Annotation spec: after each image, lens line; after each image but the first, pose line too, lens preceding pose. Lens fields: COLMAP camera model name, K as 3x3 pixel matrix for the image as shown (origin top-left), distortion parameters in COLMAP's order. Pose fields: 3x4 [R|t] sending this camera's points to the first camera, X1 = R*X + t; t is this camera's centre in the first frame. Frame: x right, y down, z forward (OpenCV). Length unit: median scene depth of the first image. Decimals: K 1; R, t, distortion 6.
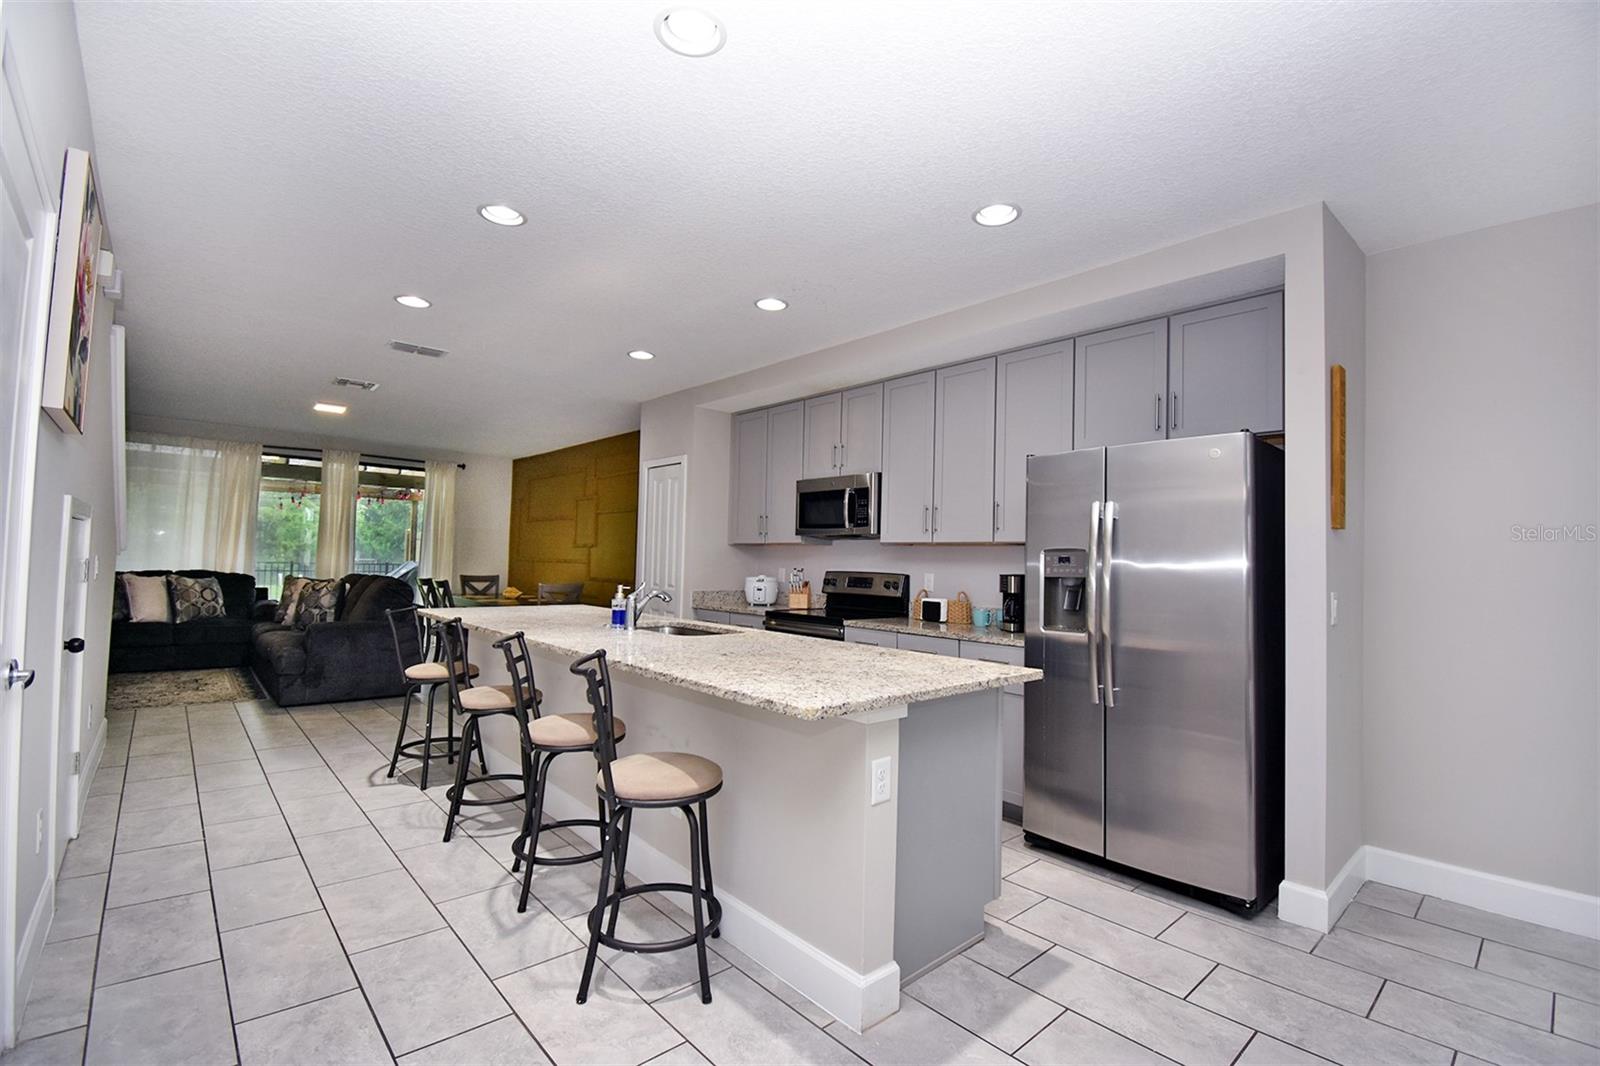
lens RADIAL K [[699.6, 0, 803.1], [0, 699.6, 533.5], [0, 0, 1]] dist [-0.003446, -0.002810]
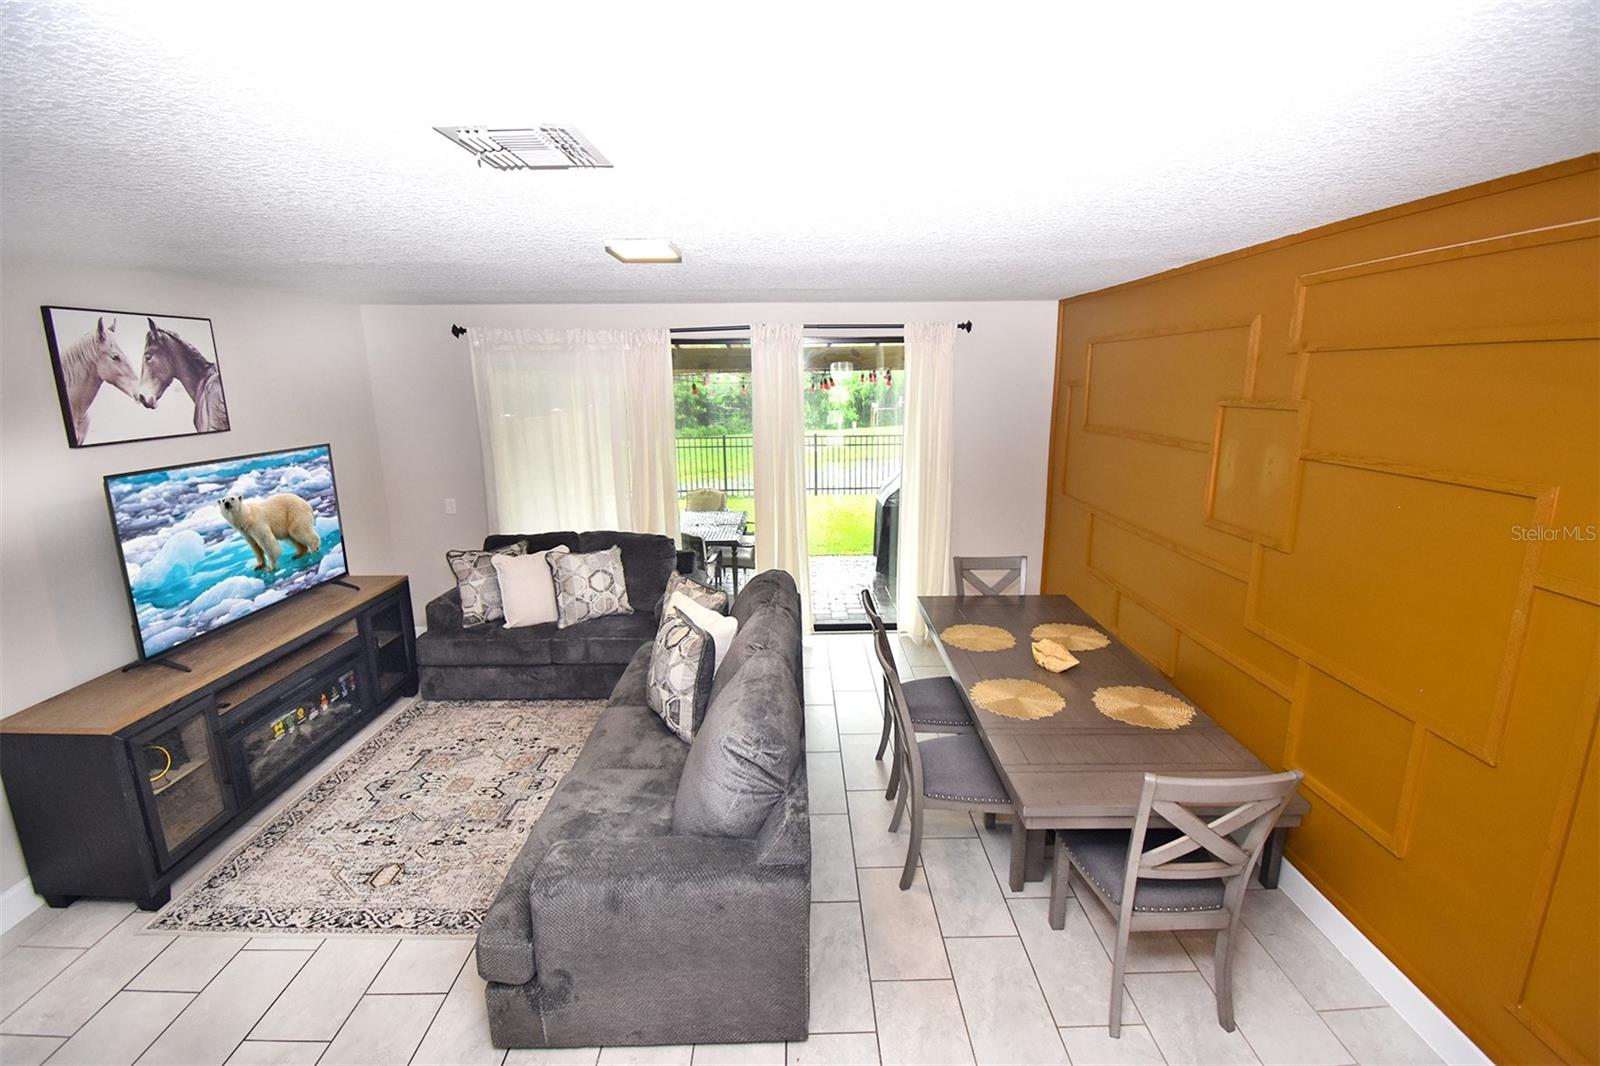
lens RADIAL K [[699.6, 0, 806.8], [0, 699.6, 529.1], [0, 0, 1]] dist [-0.003446, -0.002810]
pose [[0.748110, 0.111140, -0.654201, -0.278228], [0.057902, 0.971181, 0.231204, -0.101448], [0.661043, -0.210846, 0.720115, 0.660661]]
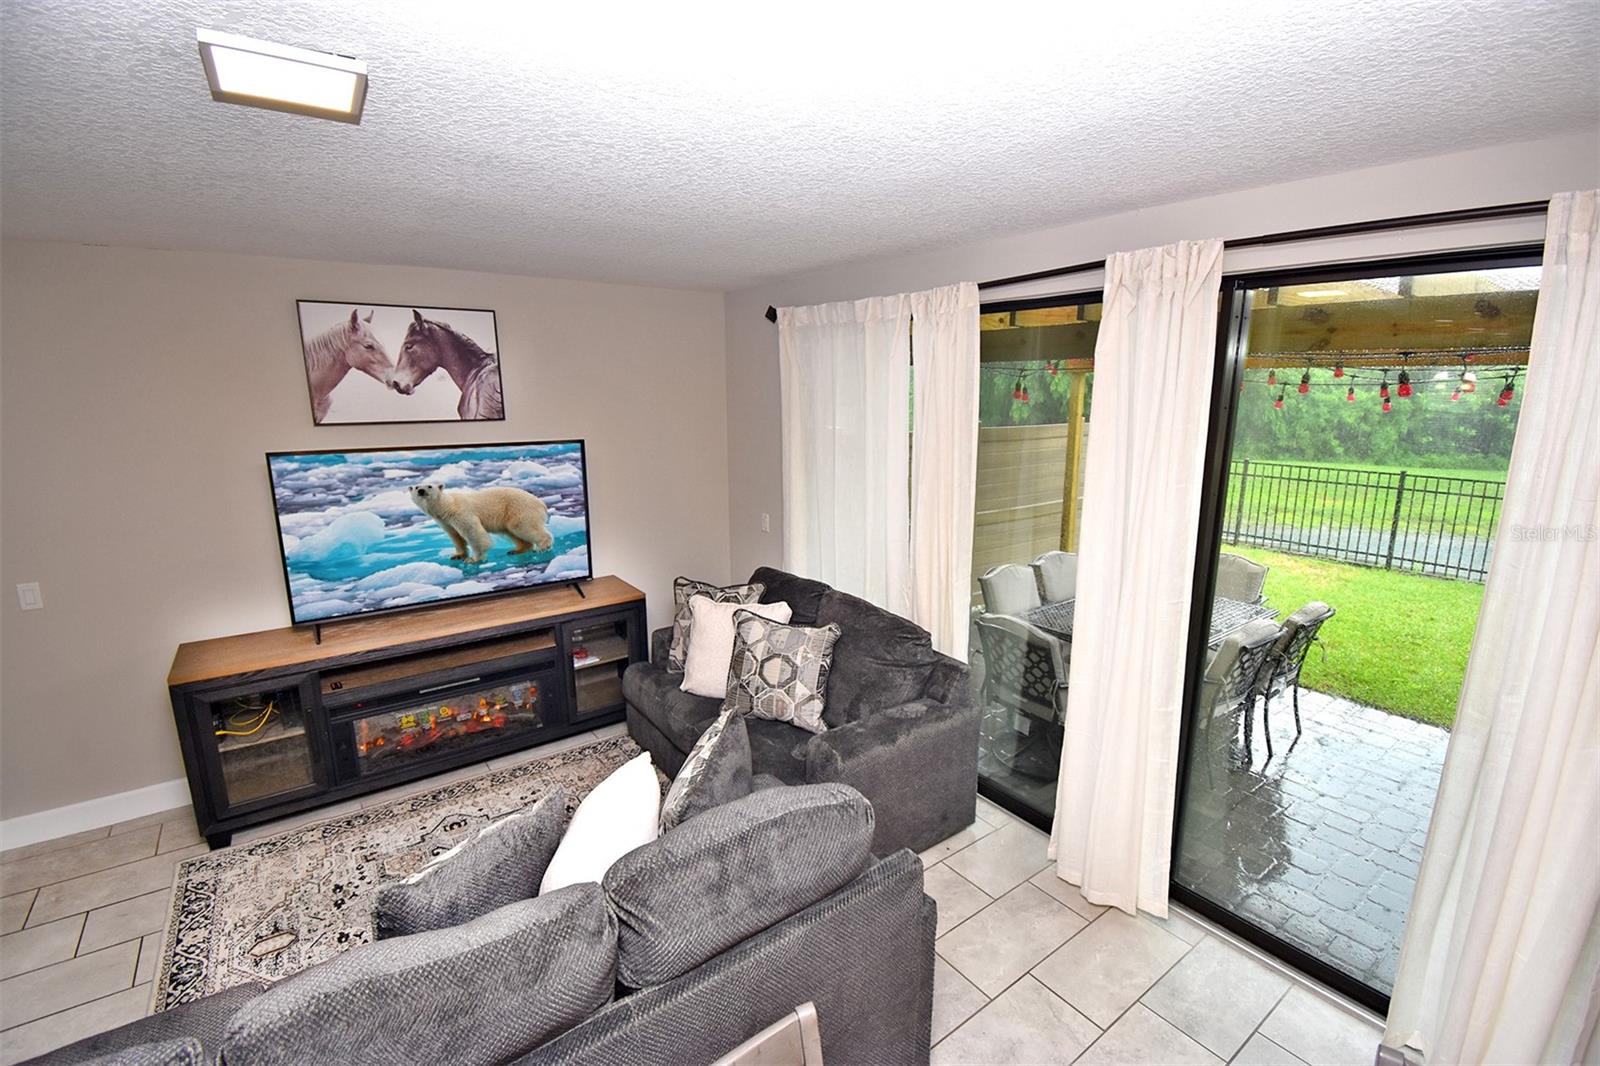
lens RADIAL K [[699.6, 0, 801.9], [0, 699.6, 545.5], [0, 0, 1]] dist [-0.003446, -0.002810]
pose [[-0.081813, 0.200316, -0.976309, -0.458641], [0.038137, 0.979505, 0.197776, -0.075610], [0.995918, -0.021053, -0.087776, 1.124040]]
